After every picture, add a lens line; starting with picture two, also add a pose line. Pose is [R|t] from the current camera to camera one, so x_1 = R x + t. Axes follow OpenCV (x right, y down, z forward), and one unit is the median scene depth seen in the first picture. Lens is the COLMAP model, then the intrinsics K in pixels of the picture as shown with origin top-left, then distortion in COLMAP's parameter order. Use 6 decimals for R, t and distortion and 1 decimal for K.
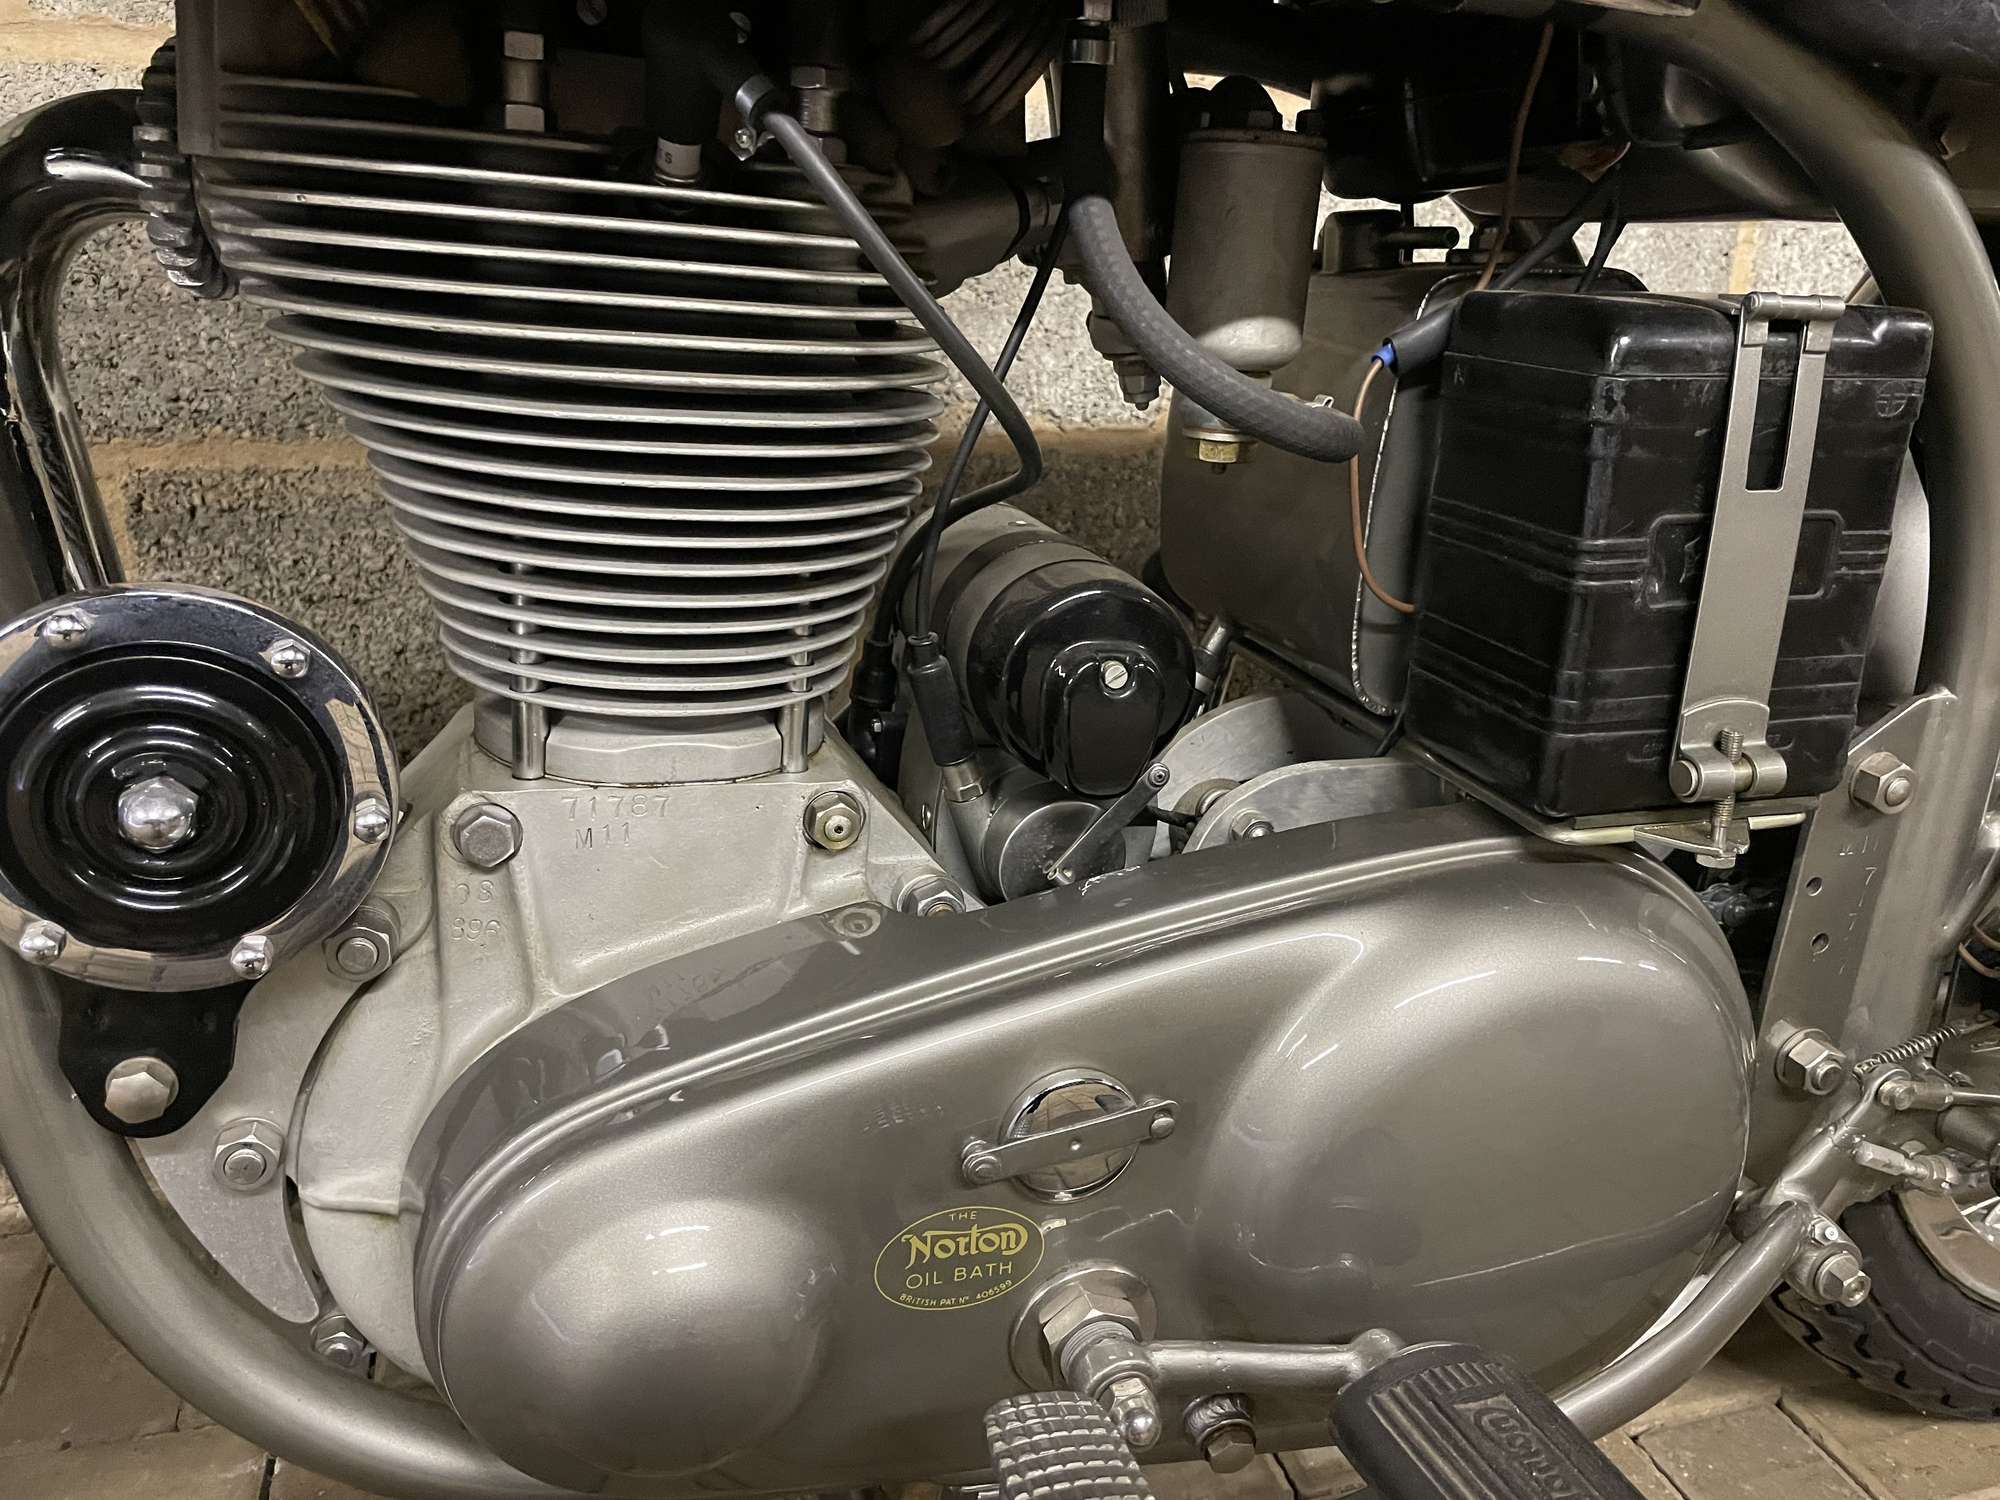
lens RADIAL K [[1524.4, 0, 1001.5], [0, 1524.4, 729.3], [0, 0, 1]] dist [0.084533, -0.126701]
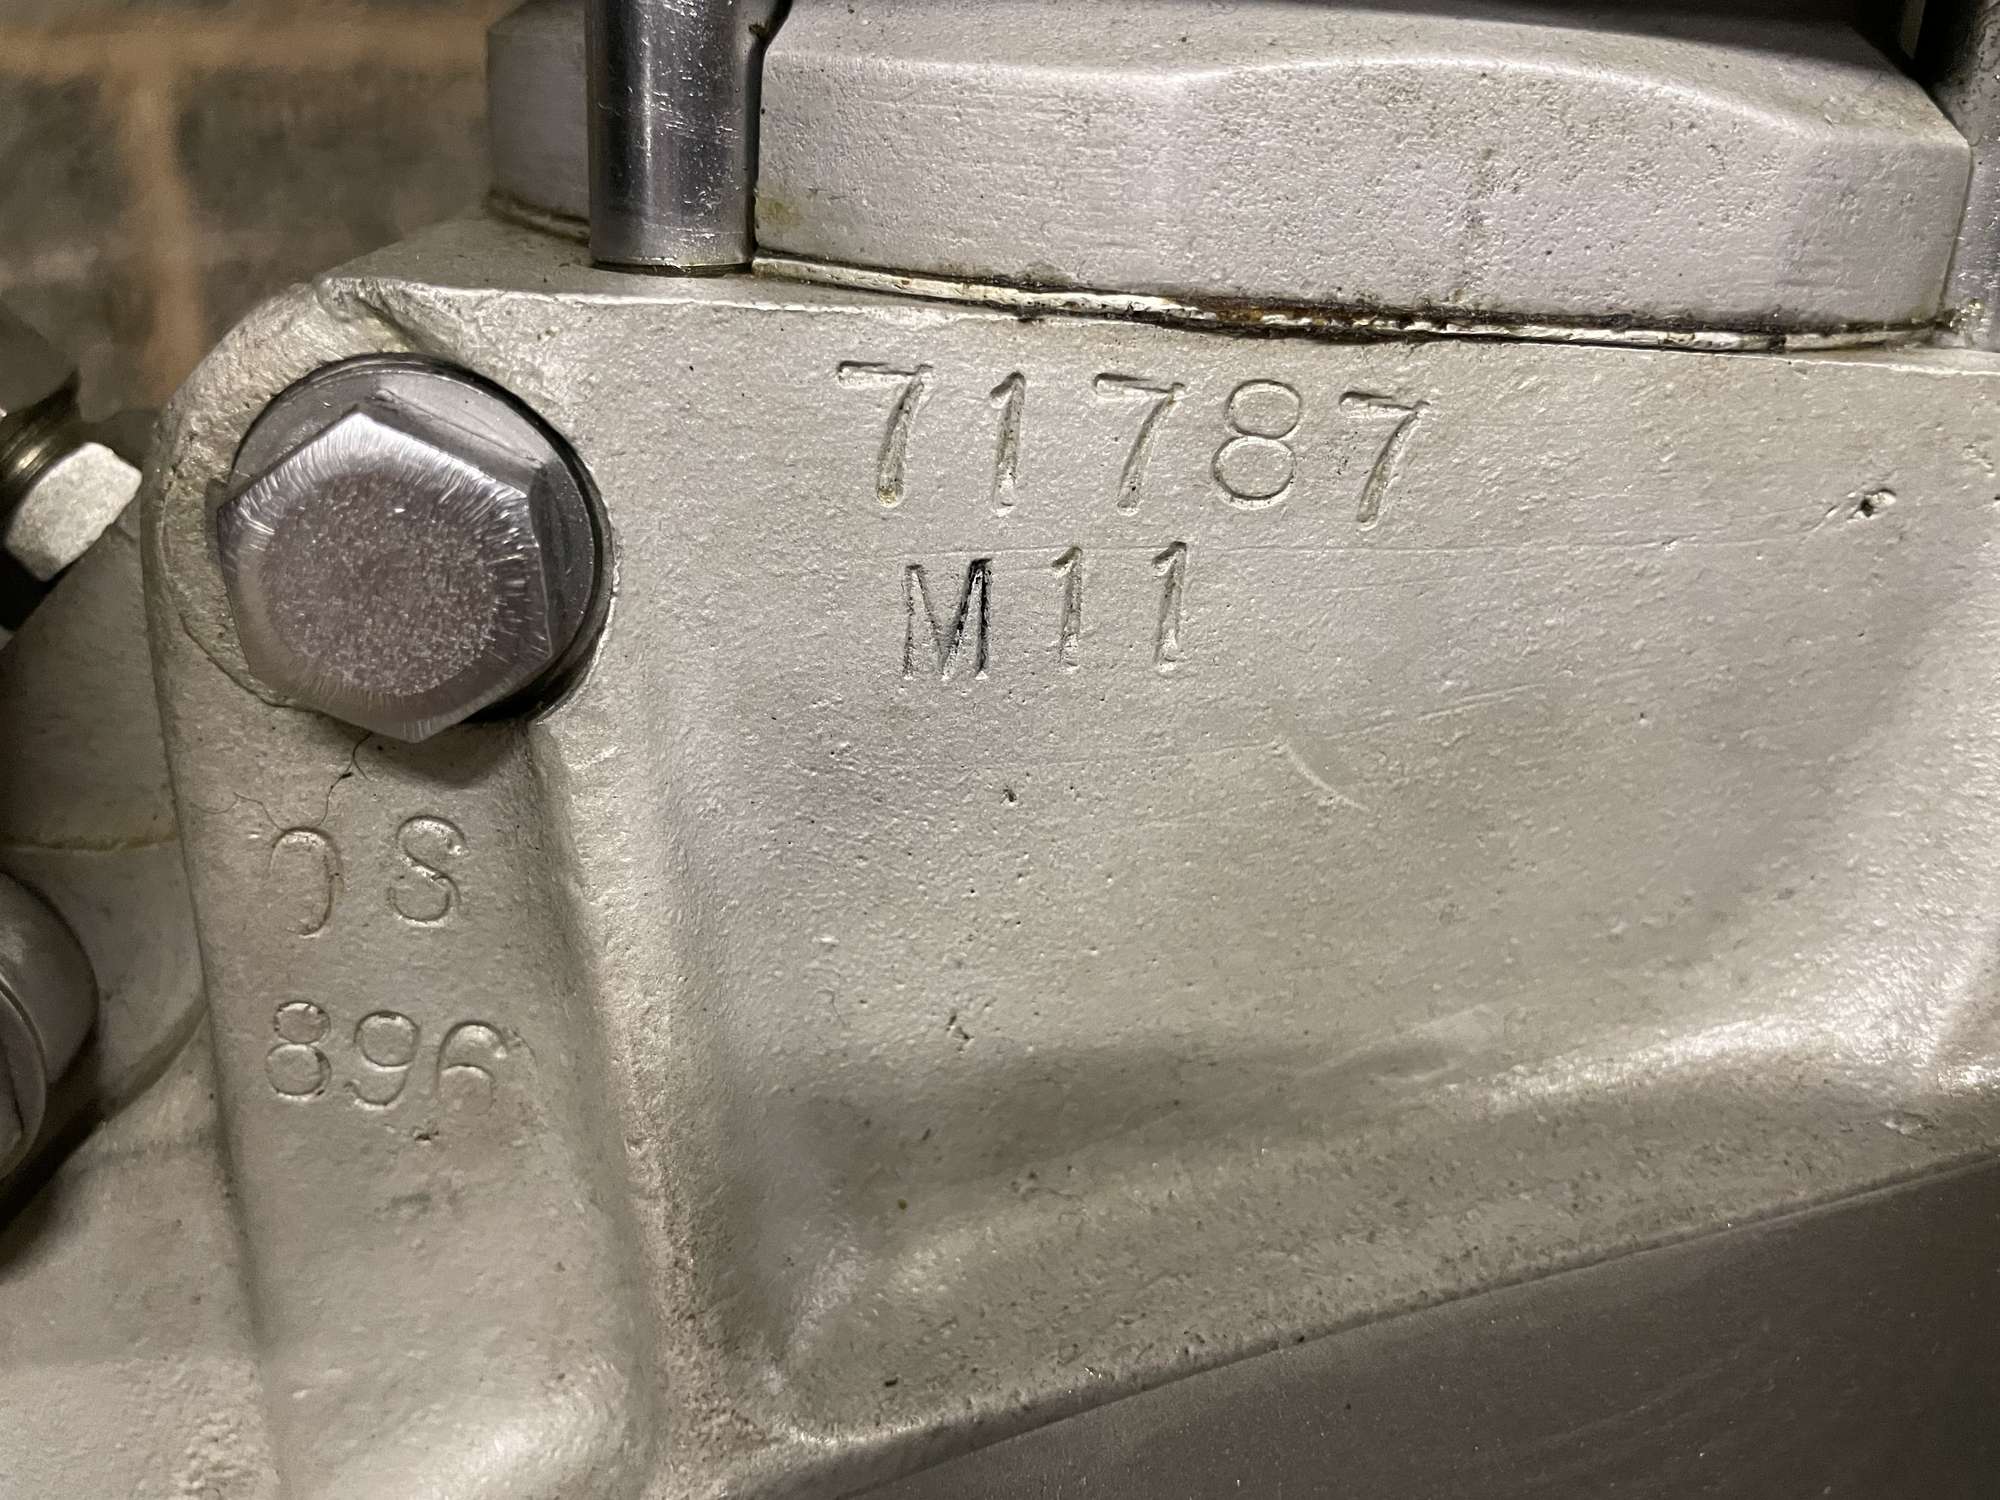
lens RADIAL K [[1524.4, 0, 1001.5], [0, 1524.4, 729.3], [0, 0, 1]] dist [0.084533, -0.126701]
pose [[0.984855, 0.052480, -0.165247, -0.230779], [-0.044736, 0.997734, 0.050246, 0.073407], [0.167510, -0.042093, 0.984971, 0.807903]]
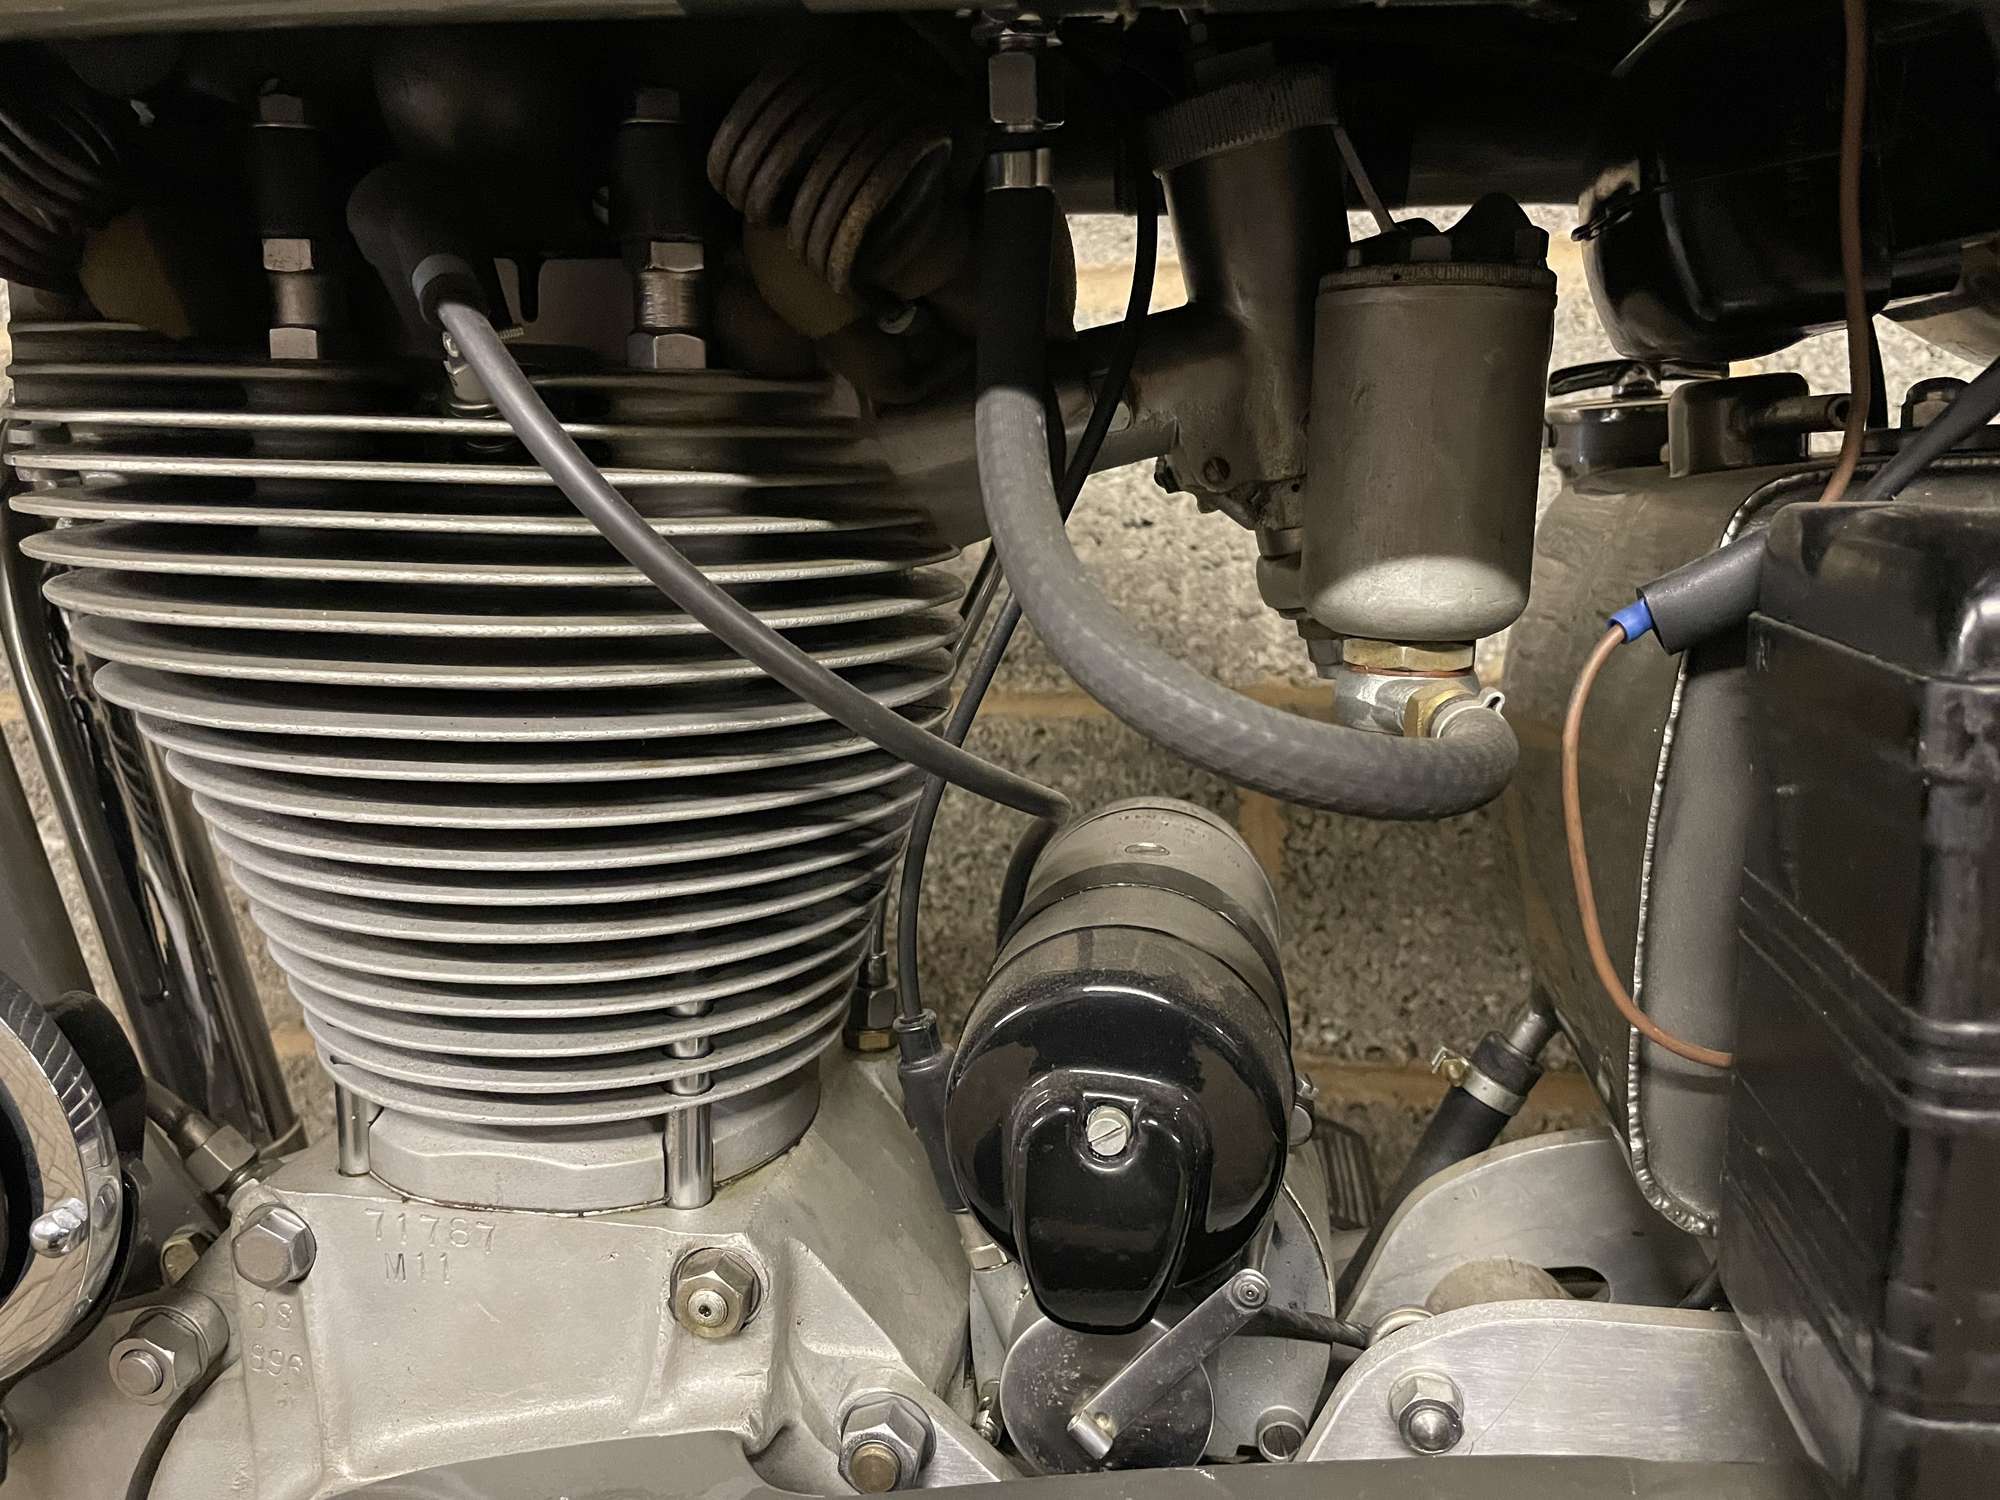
lens RADIAL K [[1524.4, 0, 1001.5], [0, 1524.4, 729.3], [0, 0, 1]] dist [0.084533, -0.126701]
pose [[0.895773, 0.026506, -0.443721, 0.310278], [-0.086349, 0.989581, -0.115206, -0.123237], [0.436045, 0.141513, 0.888729, 0.419365]]
